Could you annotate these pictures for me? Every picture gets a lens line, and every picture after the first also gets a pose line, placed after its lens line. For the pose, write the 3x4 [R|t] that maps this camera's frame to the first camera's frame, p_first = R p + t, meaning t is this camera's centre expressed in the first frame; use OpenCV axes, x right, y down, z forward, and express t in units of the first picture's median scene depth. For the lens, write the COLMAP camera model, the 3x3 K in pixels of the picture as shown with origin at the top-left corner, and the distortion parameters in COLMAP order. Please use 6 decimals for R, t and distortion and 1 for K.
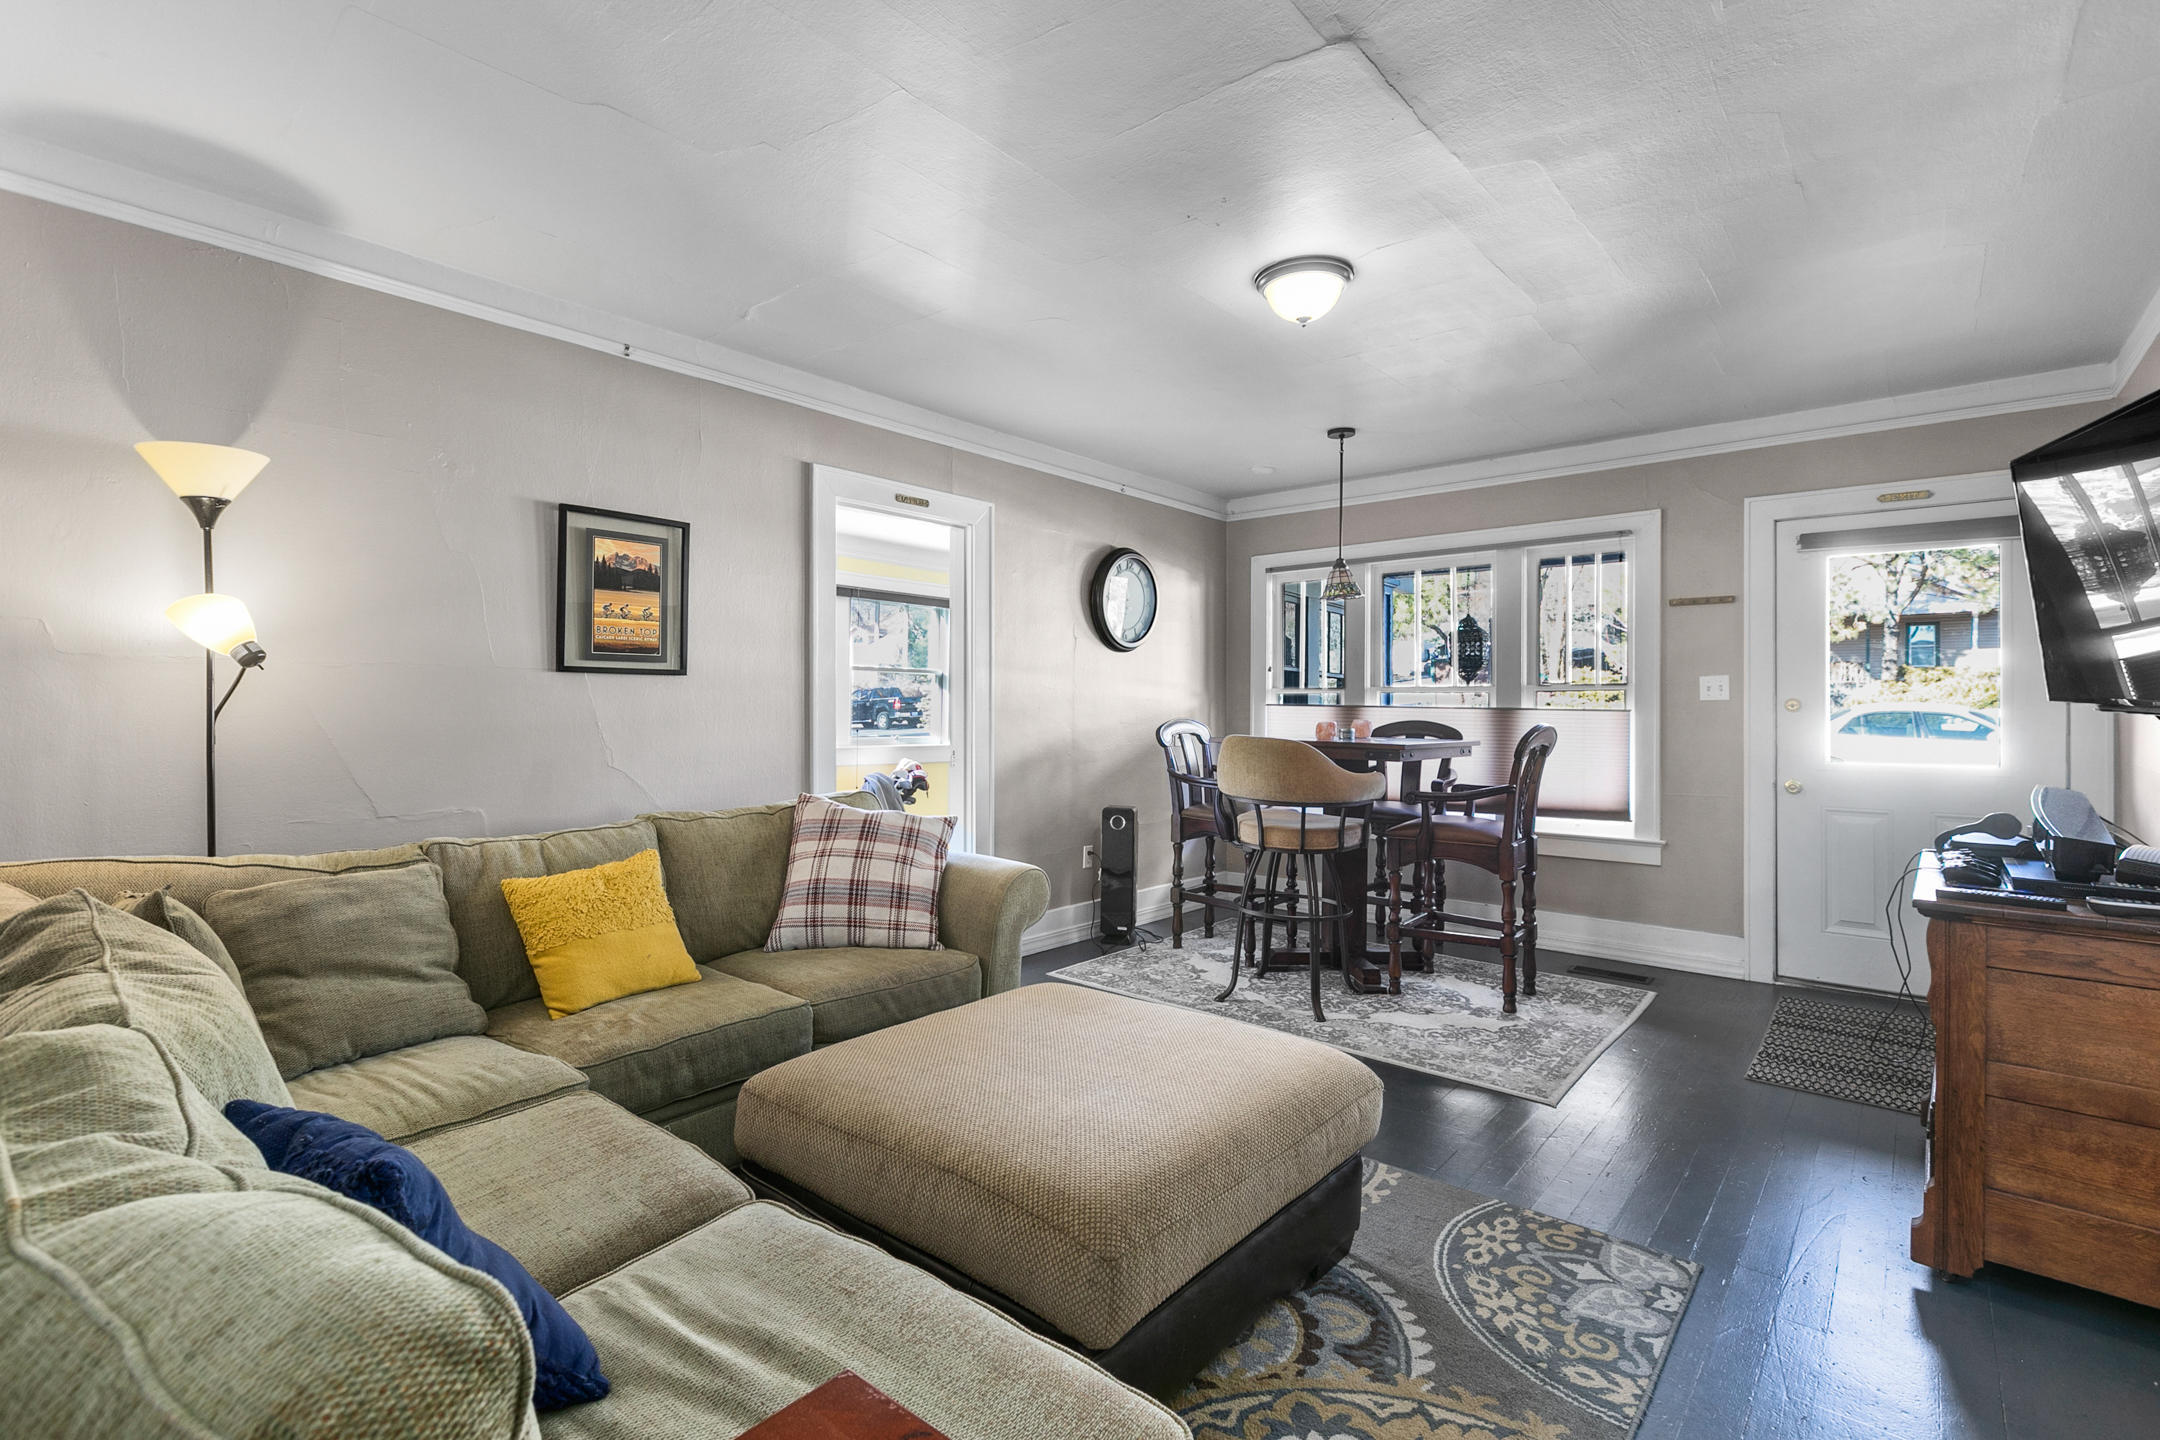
lens RADIAL K [[988.4, 0, 1073.1], [0, 988.4, 697.4], [0, 0, 1]] dist [0.004328, -0.000904]
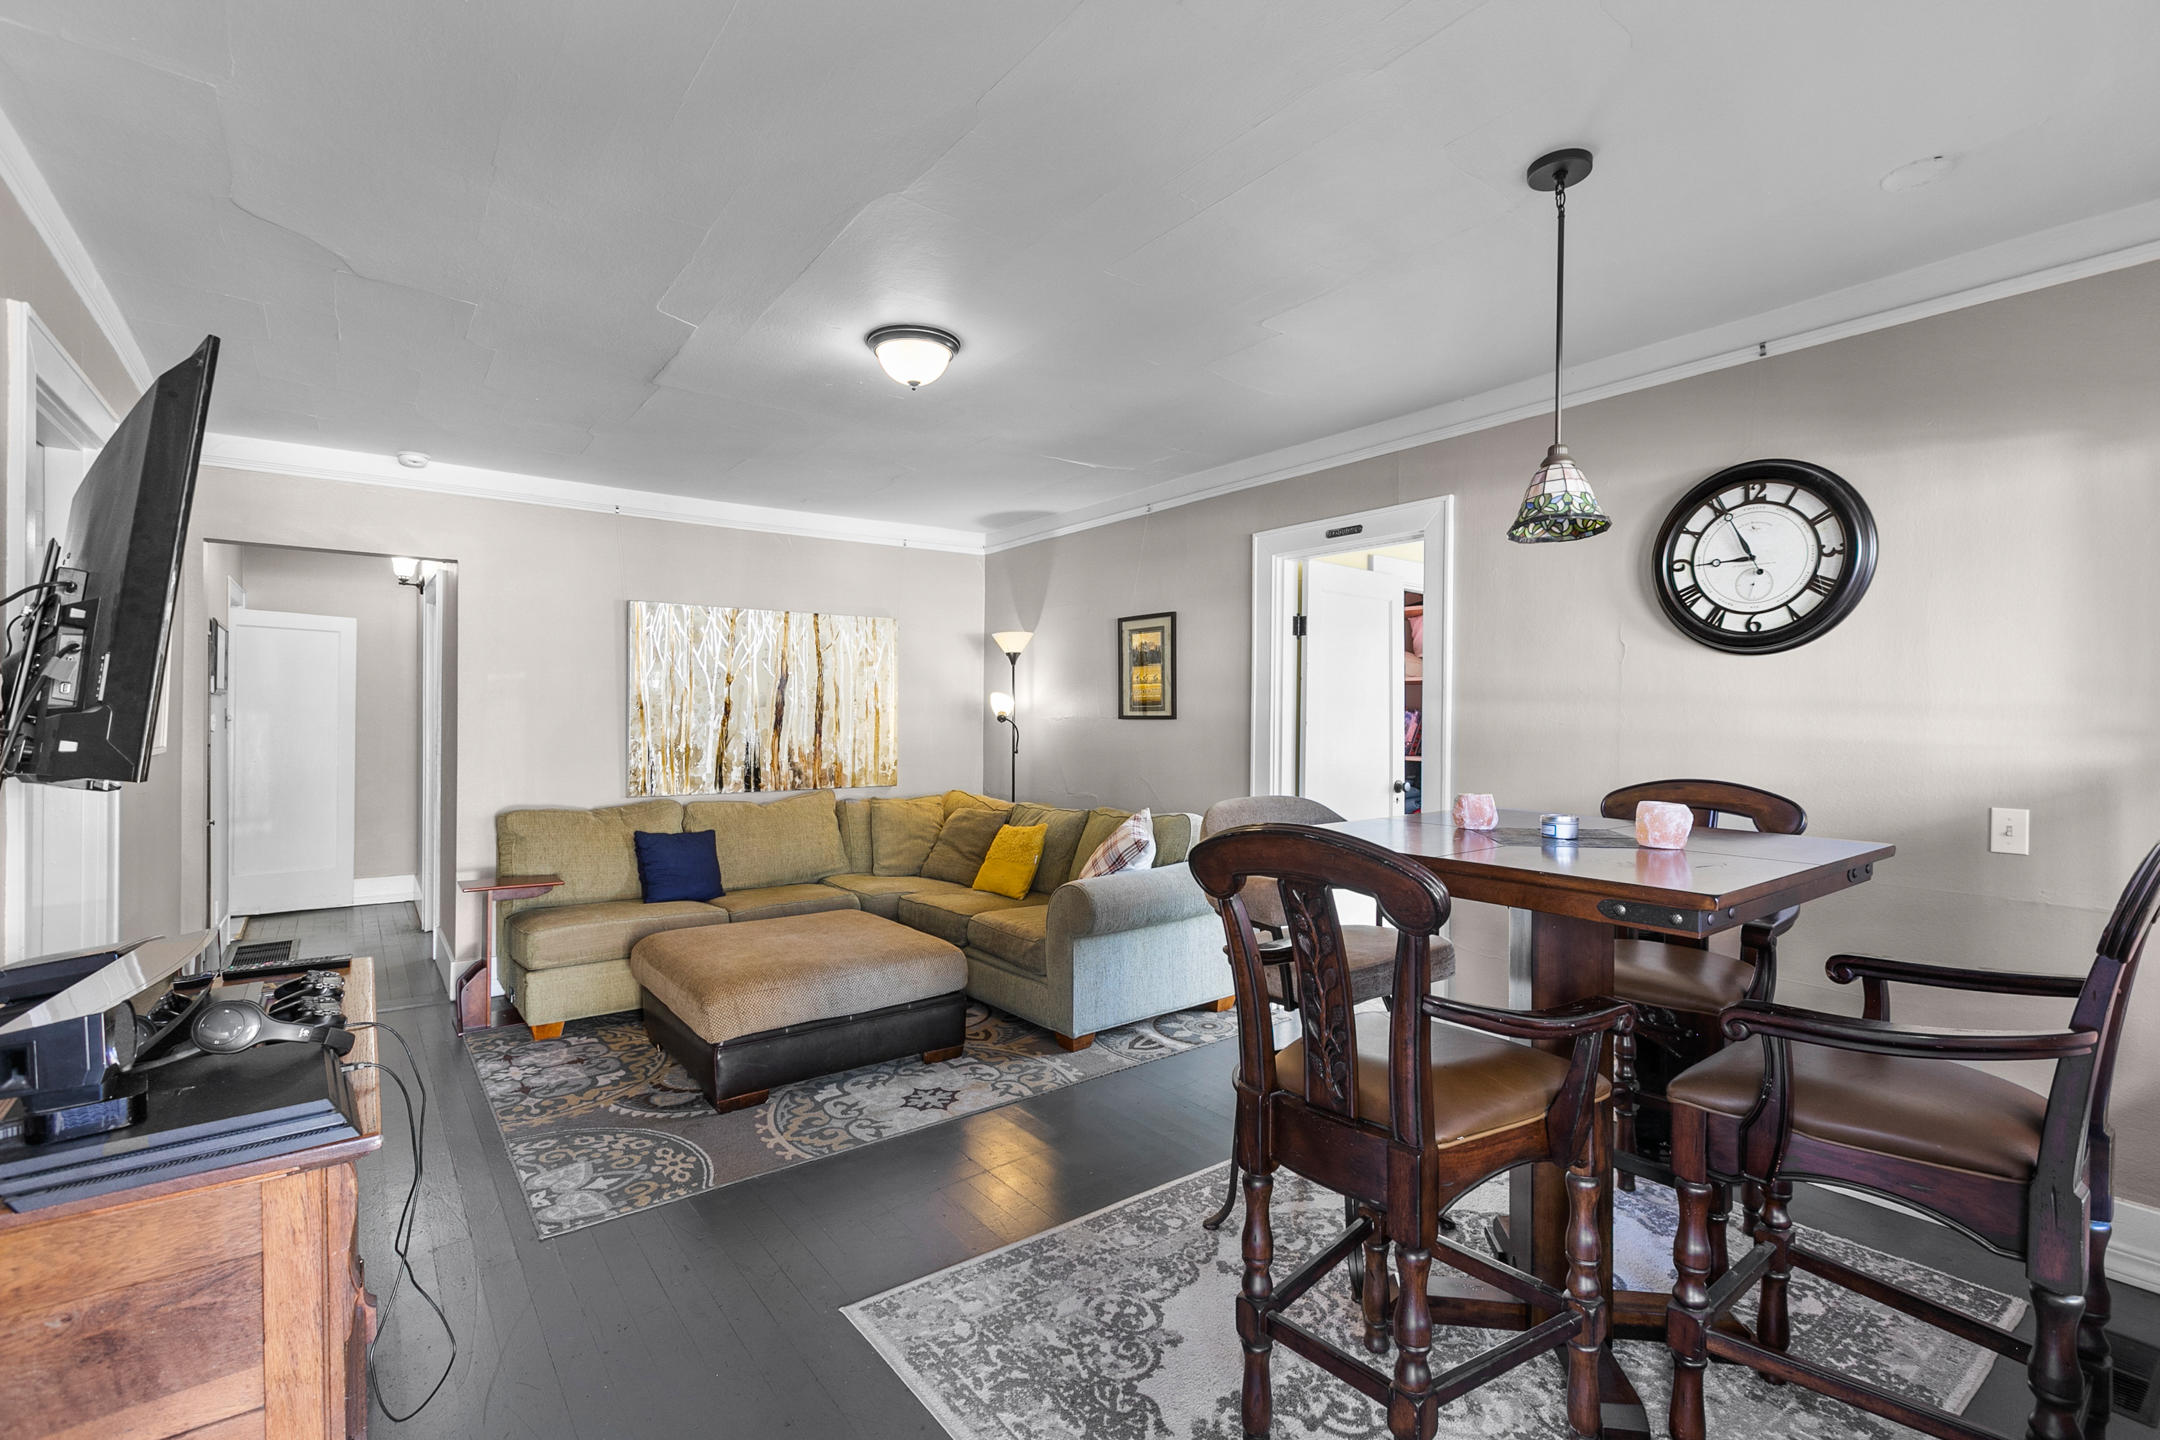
lens RADIAL K [[988.4, 0, 1077.4], [0, 988.4, 728.4], [0, 0, 1]] dist [0.004328, -0.000904]
pose [[-0.217467, 0.003835, -0.976060, 1.054597], [0.003763, 0.999988, 0.003091, -0.014722], [0.976060, -0.003001, -0.217479, 1.210719]]
